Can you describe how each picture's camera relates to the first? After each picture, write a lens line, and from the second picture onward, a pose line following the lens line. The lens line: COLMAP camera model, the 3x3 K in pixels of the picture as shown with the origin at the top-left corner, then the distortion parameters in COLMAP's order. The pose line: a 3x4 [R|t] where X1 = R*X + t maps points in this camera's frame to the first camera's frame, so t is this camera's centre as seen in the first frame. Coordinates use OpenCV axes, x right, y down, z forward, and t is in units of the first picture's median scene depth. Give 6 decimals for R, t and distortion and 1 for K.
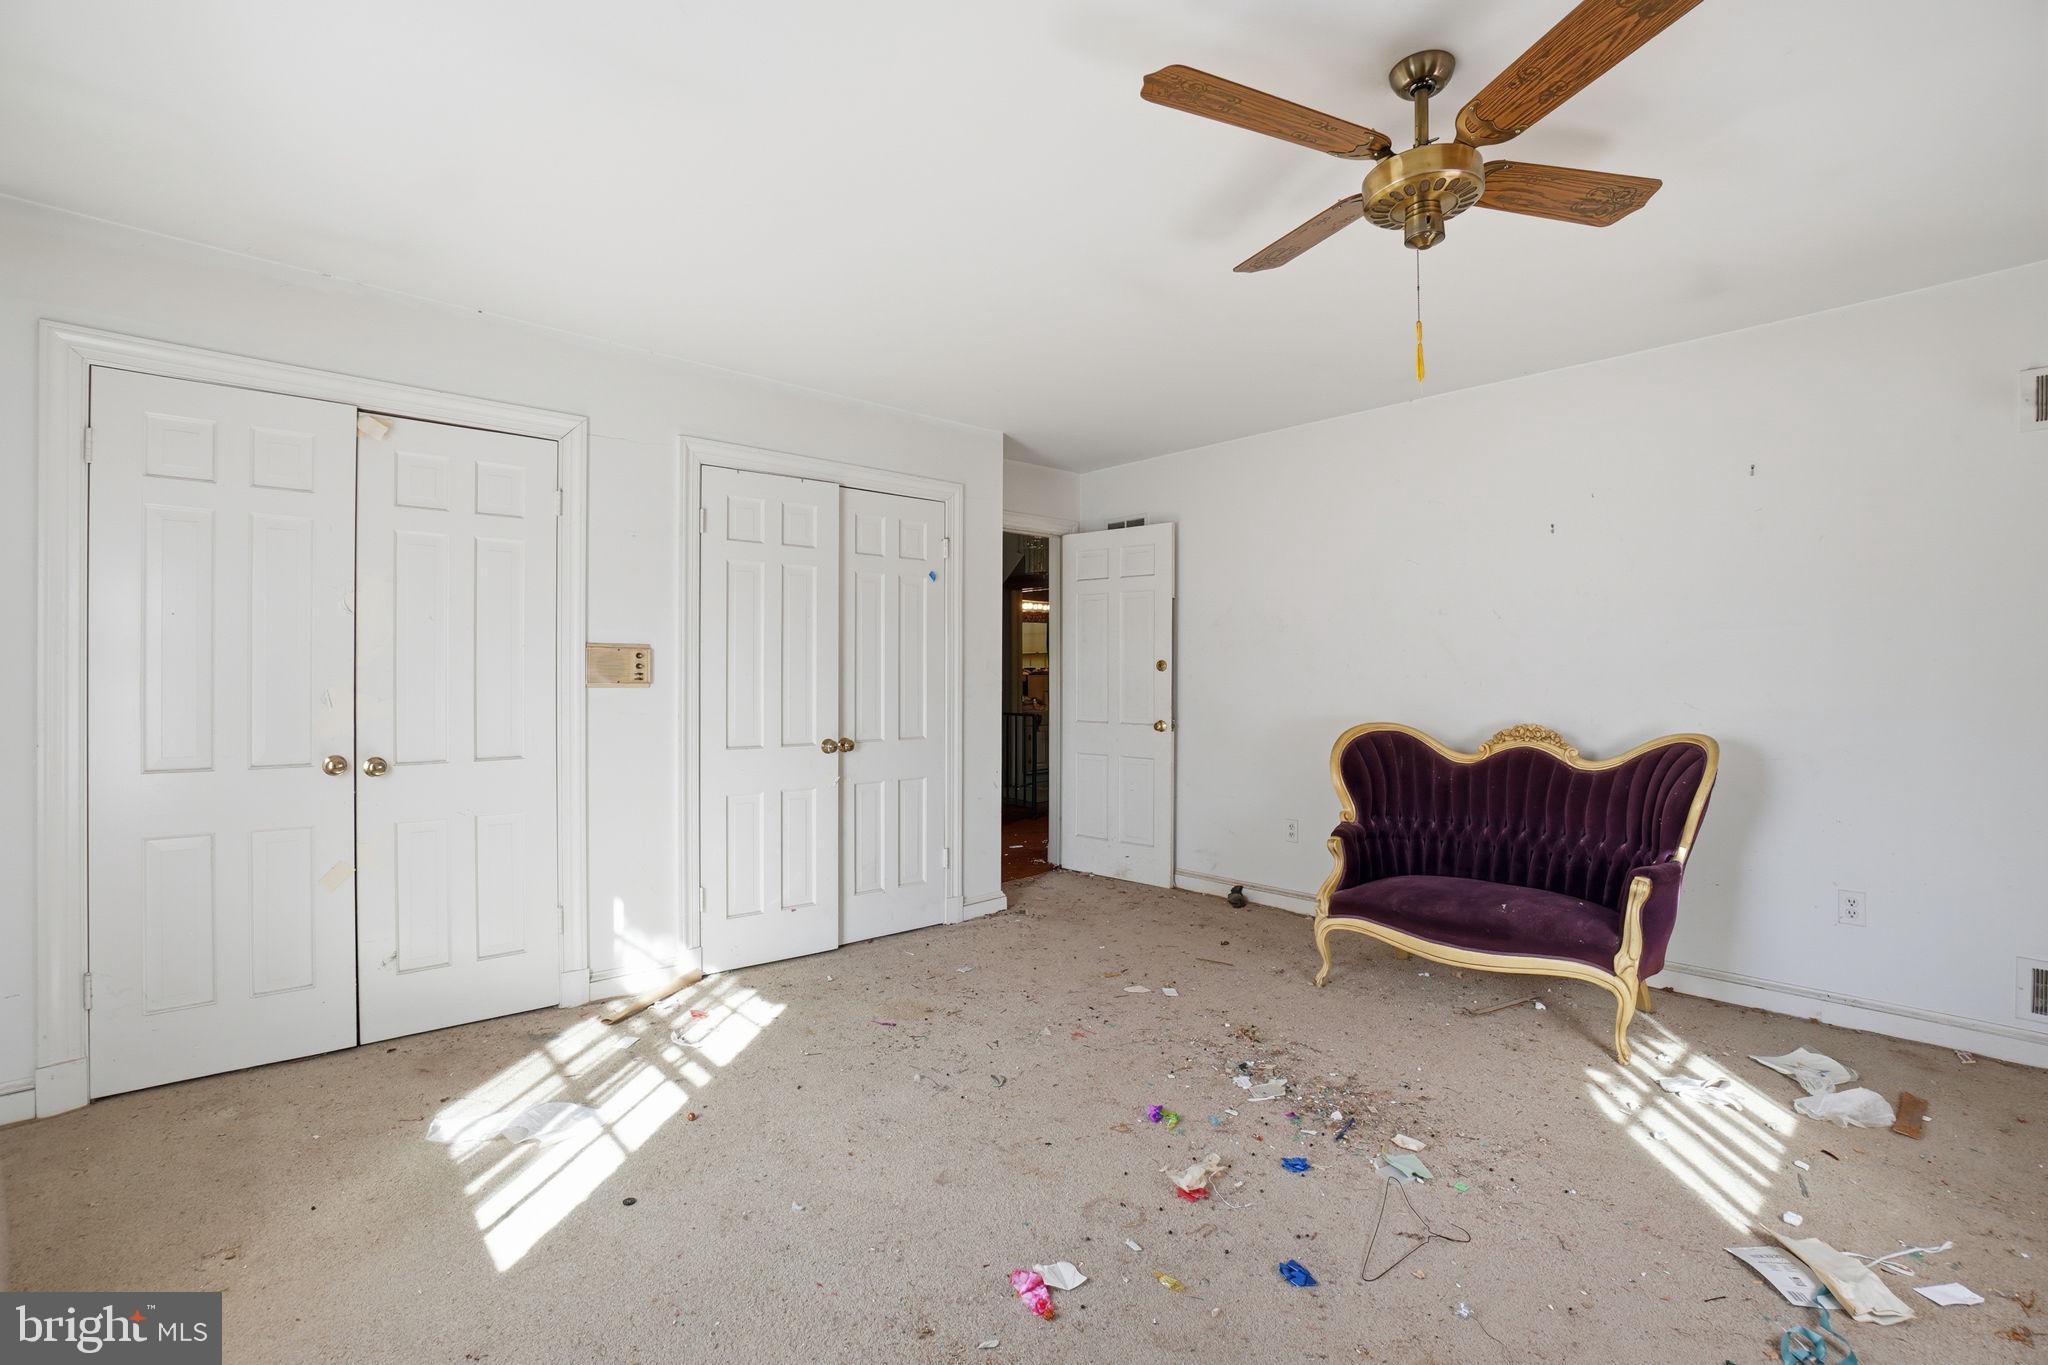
lens RADIAL K [[1028.9, 0, 1024.0], [0, 1028.9, 682.5], [0, 0, 1]] dist [0.001697, -0.000539]
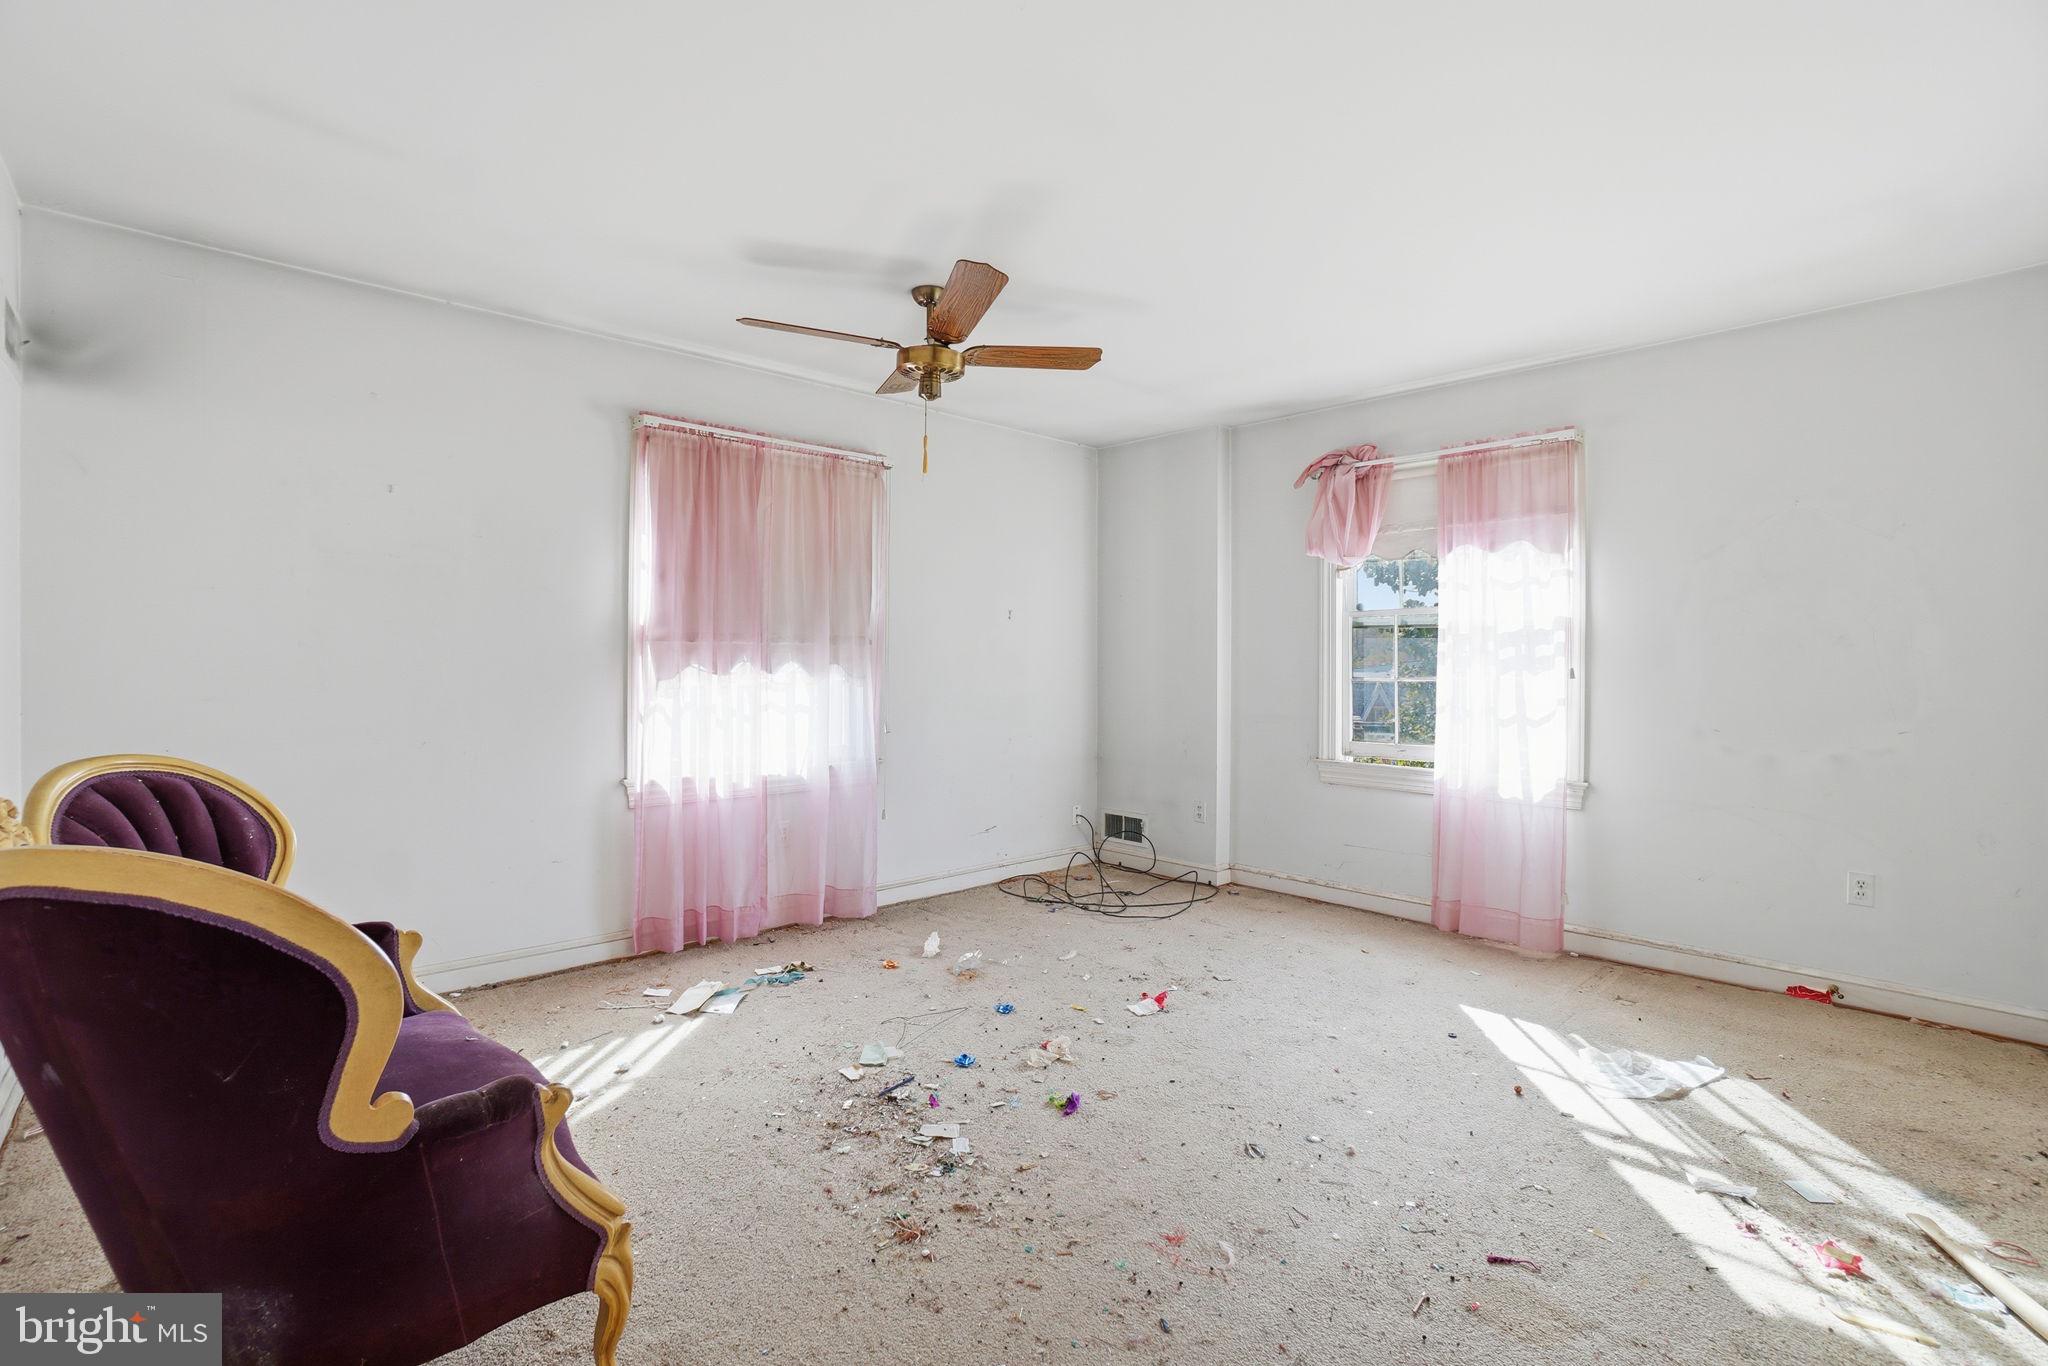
lens RADIAL K [[1028.9, 0, 1024.0], [0, 1028.9, 683.0], [0, 0, 1]] dist [0.001697, -0.000539]
pose [[-0.999865, -0.011423, -0.011796, 0.179302], [-0.011744, 0.999552, 0.027533, -0.010771], [0.011476, 0.027668, -0.999551, 1.861532]]
